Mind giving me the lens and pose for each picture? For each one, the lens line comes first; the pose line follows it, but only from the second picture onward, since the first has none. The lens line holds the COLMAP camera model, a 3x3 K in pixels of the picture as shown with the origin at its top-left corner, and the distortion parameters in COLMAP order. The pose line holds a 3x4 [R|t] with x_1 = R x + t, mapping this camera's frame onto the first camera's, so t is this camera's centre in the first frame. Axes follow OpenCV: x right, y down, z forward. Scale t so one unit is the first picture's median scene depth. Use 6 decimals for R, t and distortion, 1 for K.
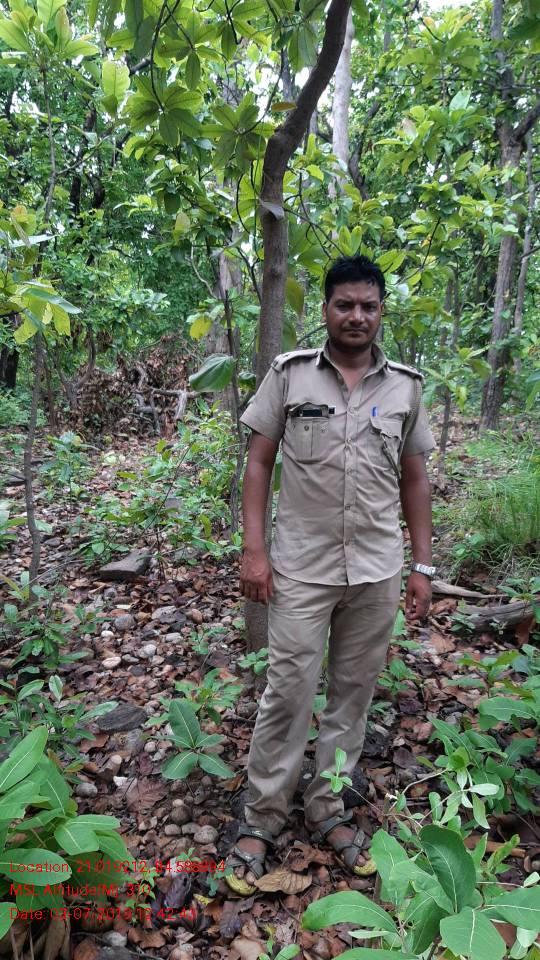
lens RADIAL K [[786.4, 0, 270.0], [0, 786.4, 480.0], [0, 0, 1]] dist [0.049729, -0.154408]
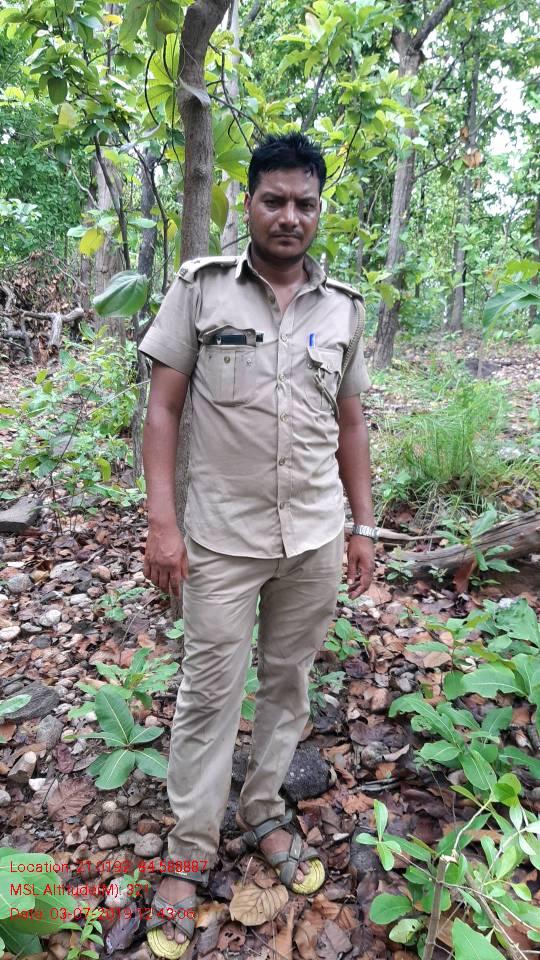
lens RADIAL K [[786.4, 0, 270.0], [0, 786.4, 480.0], [0, 0, 1]] dist [0.049729, -0.154408]
pose [[0.987058, -0.025965, 0.158250, -0.049791], [0.010955, 0.995417, 0.094996, -0.015723], [-0.159991, -0.092033, 0.982819, 0.114195]]
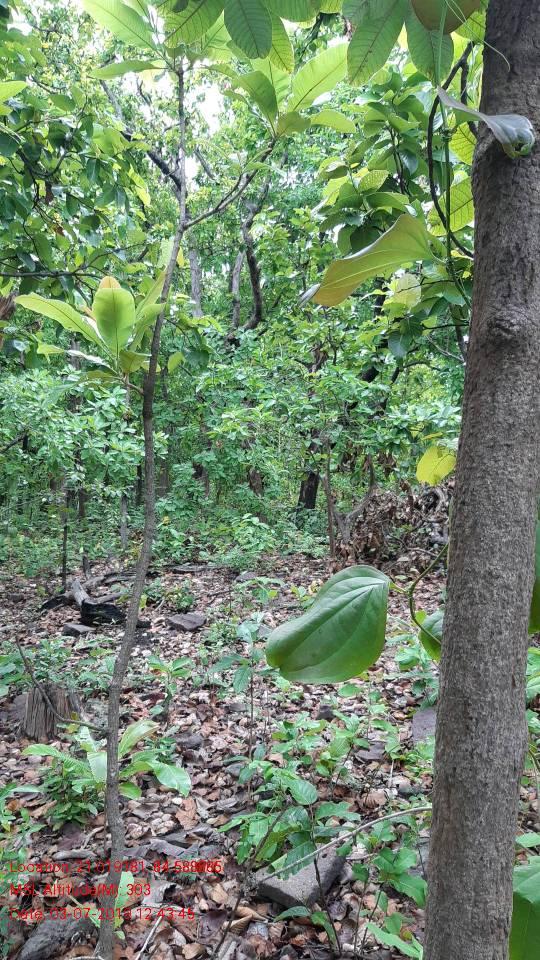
lens RADIAL K [[786.4, 0, 270.0], [0, 786.4, 480.0], [0, 0, 1]] dist [0.049729, -0.154408]
pose [[0.919684, -0.004499, -0.392633, 0.033718], [-0.050951, 0.990113, -0.130689, -0.132938], [0.389339, 0.140198, 0.910362, 0.565399]]
